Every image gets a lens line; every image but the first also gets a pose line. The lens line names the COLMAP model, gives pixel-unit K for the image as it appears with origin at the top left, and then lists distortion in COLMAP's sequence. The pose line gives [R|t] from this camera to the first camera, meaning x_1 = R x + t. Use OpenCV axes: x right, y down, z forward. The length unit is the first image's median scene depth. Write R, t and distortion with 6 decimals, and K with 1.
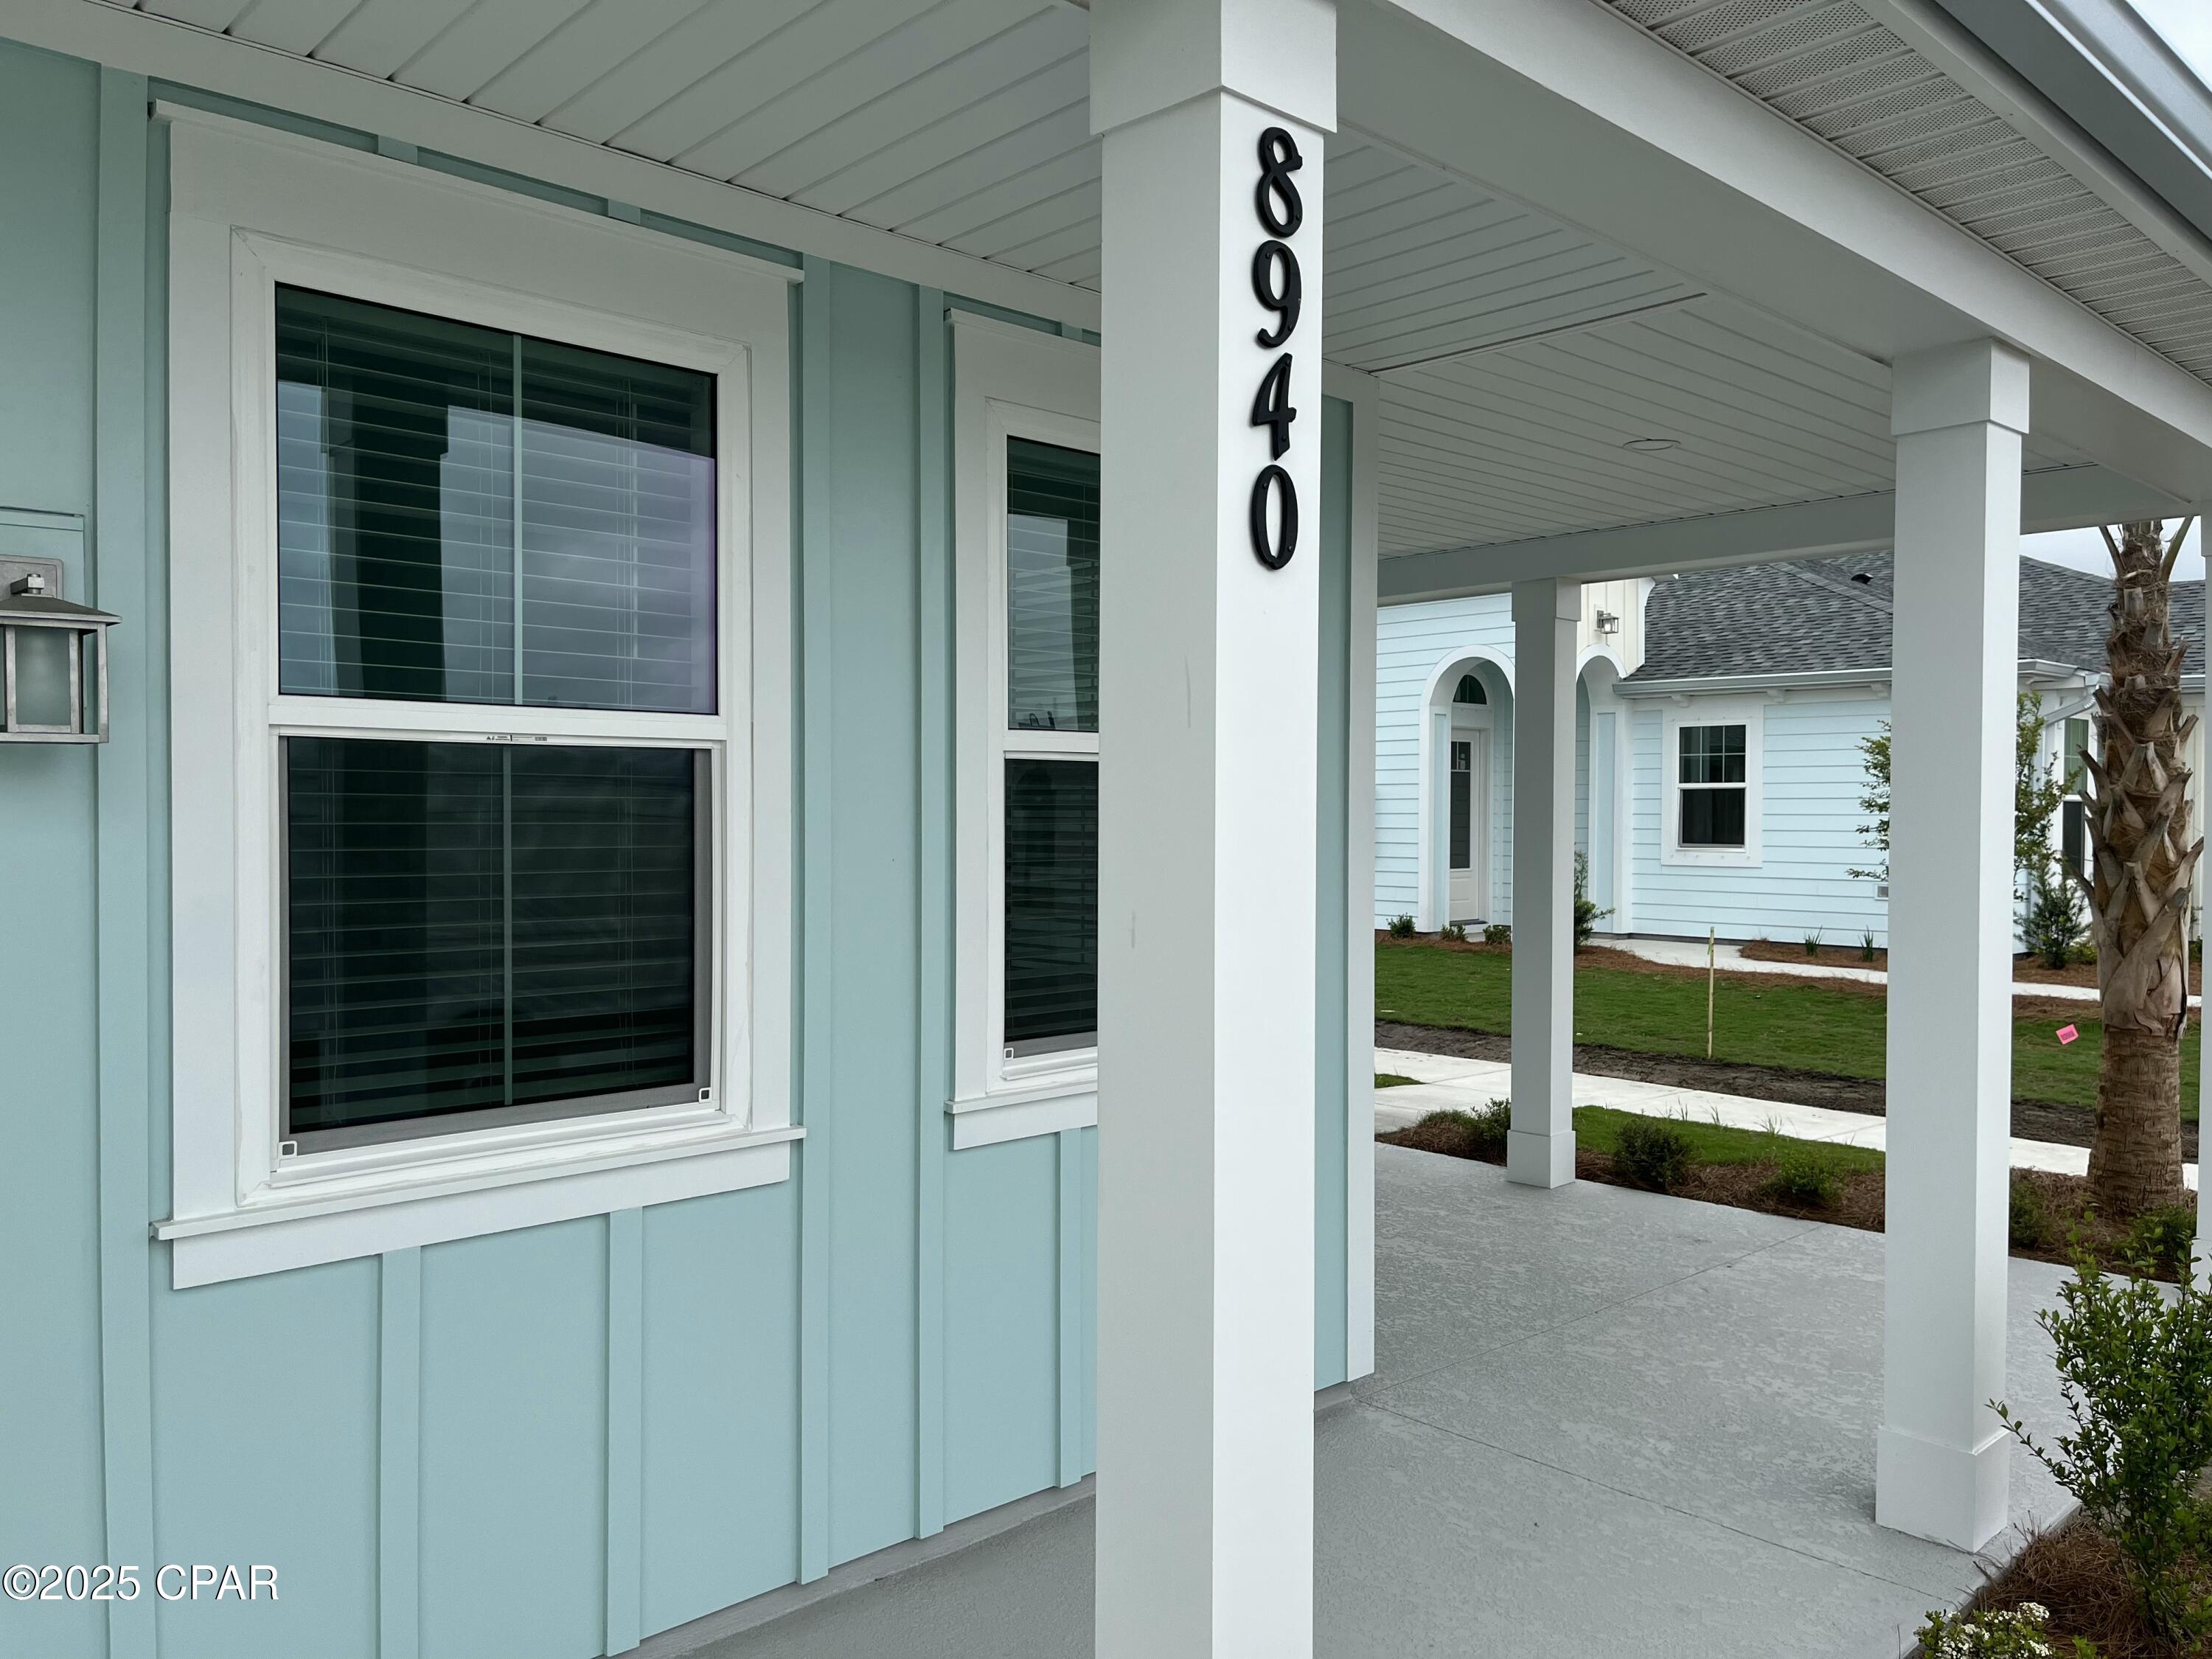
lens RADIAL K [[1672.0, 0, 1105.2], [0, 1672.0, 840.4], [0, 0, 1]] dist [0.045213, -0.046908]
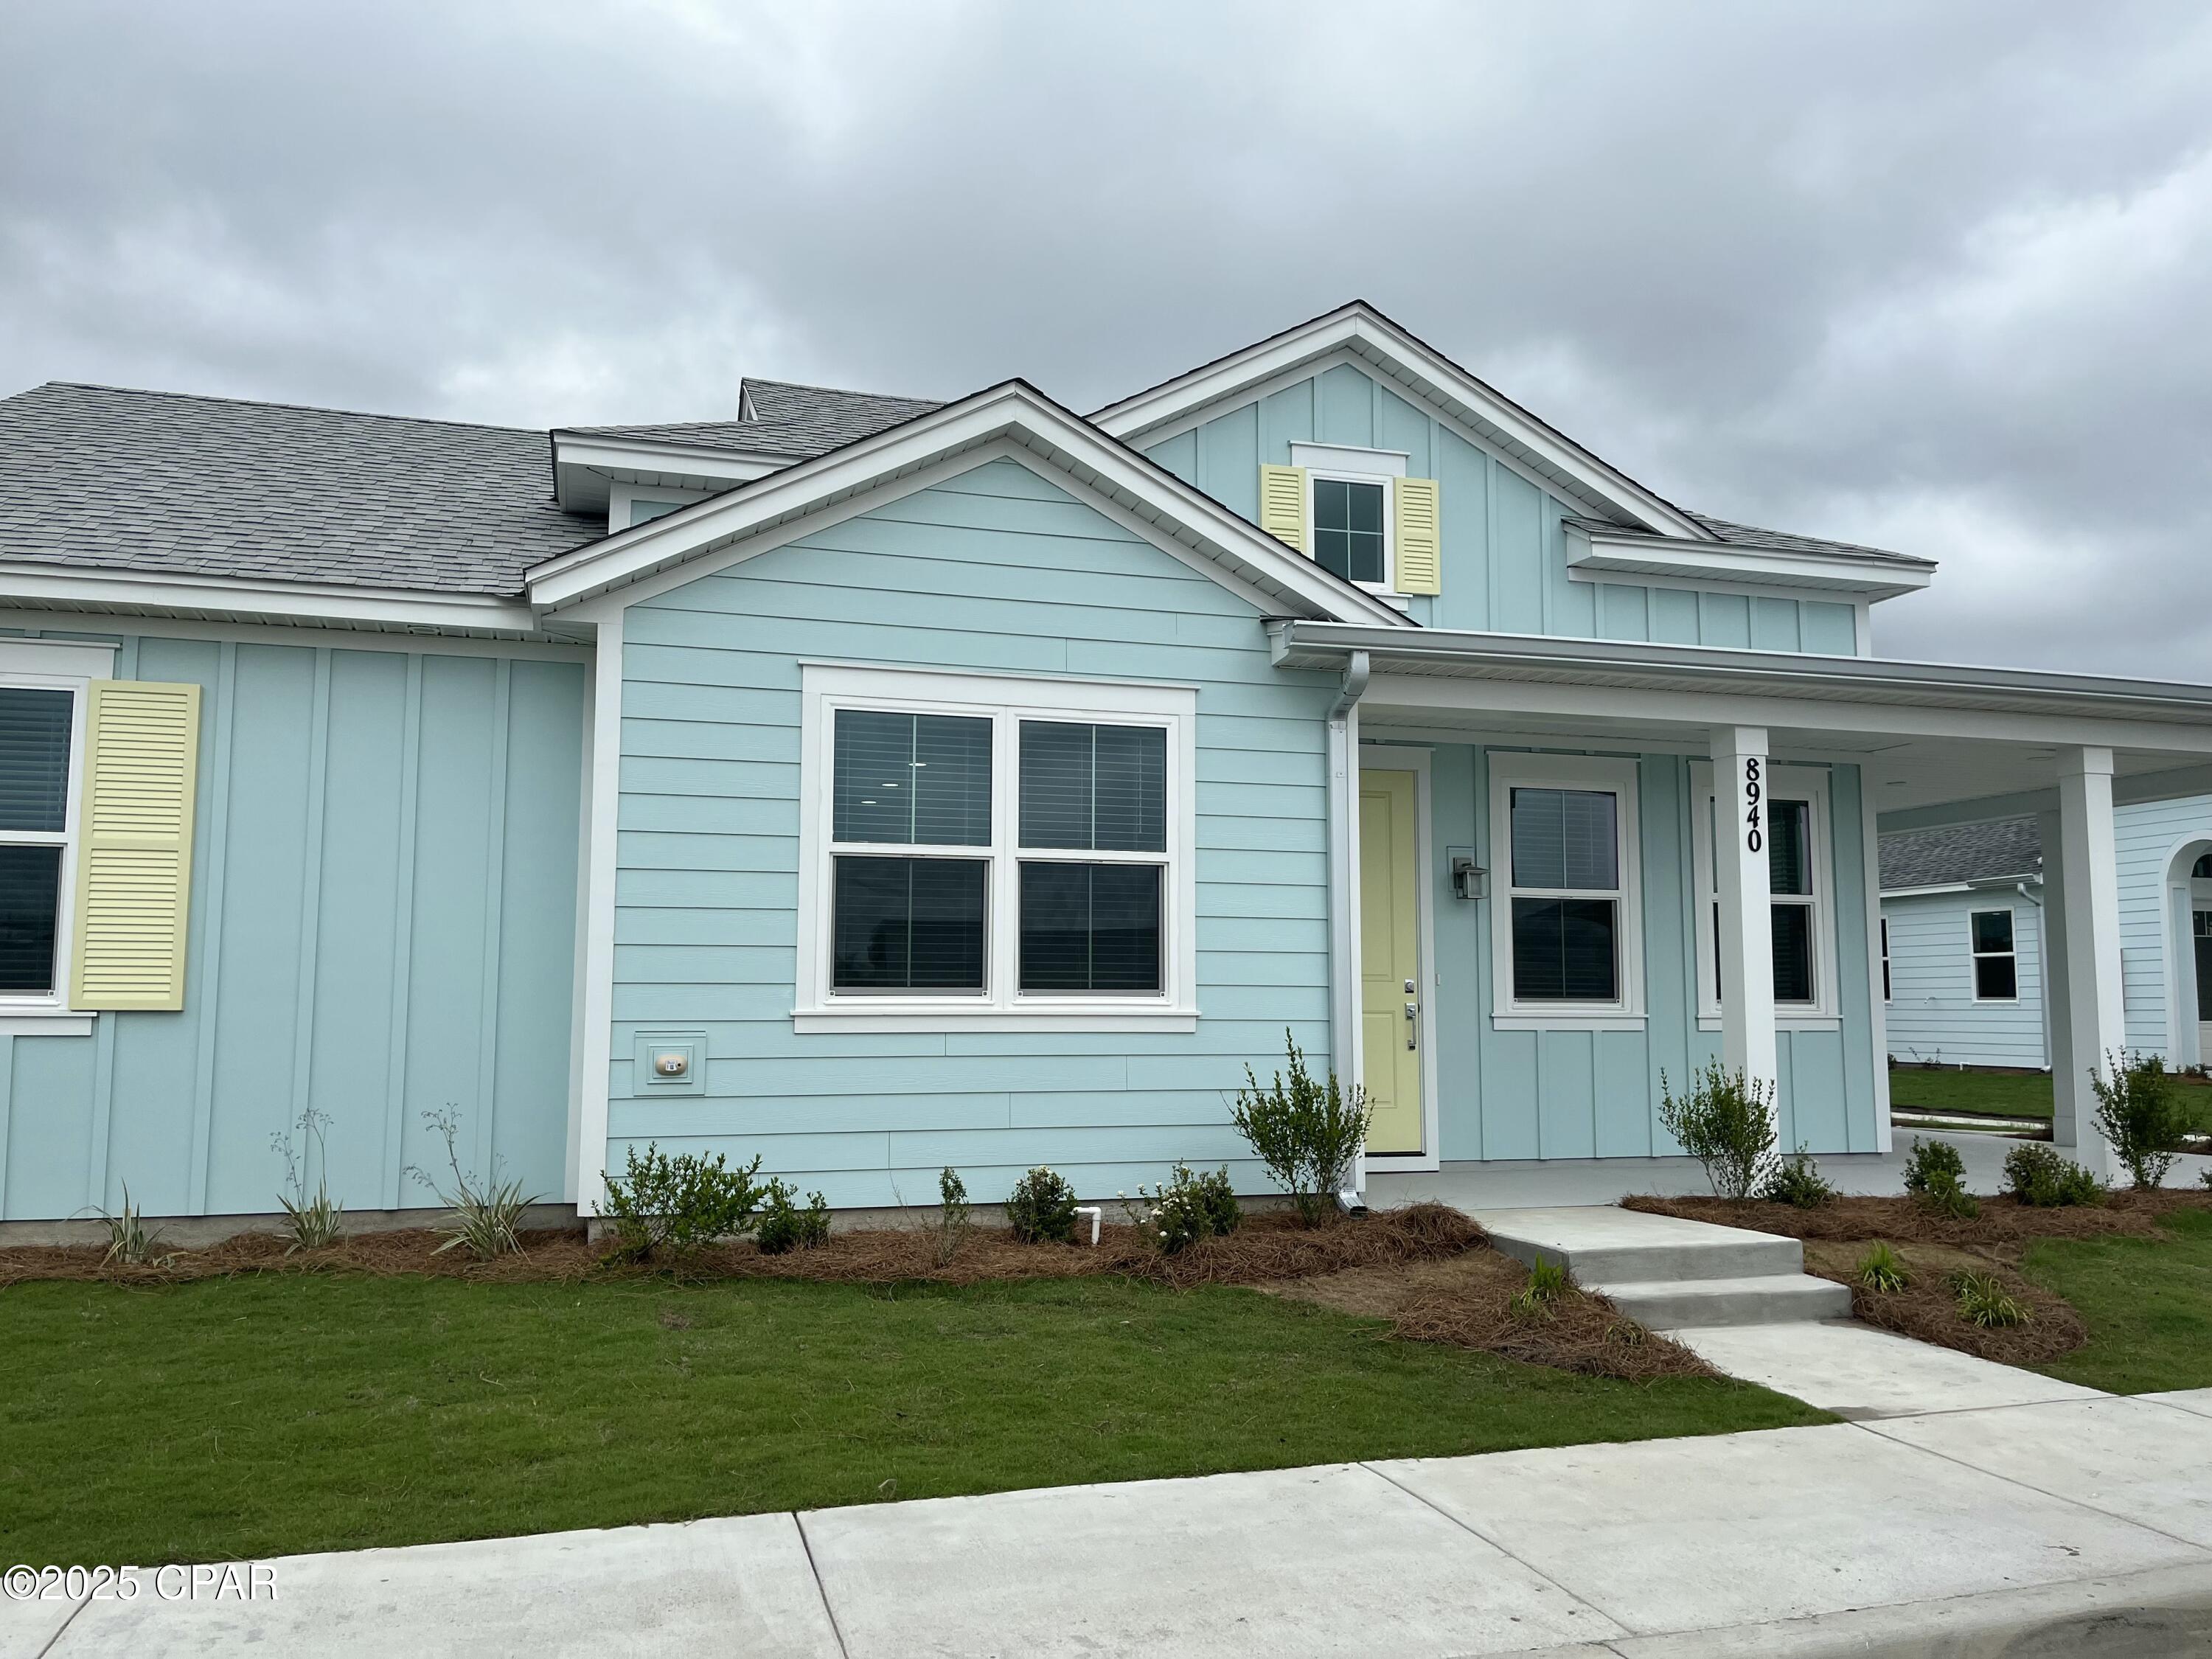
lens RADIAL K [[1672.0, 0, 1105.2], [0, 1672.0, 840.4], [0, 0, 1]] dist [0.045213, -0.046908]
pose [[0.892492, -0.044245, -0.448888, 0.246395], [-0.009296, 0.993162, -0.116373, 0.152359], [0.450968, 0.108035, 0.885978, -1.648789]]
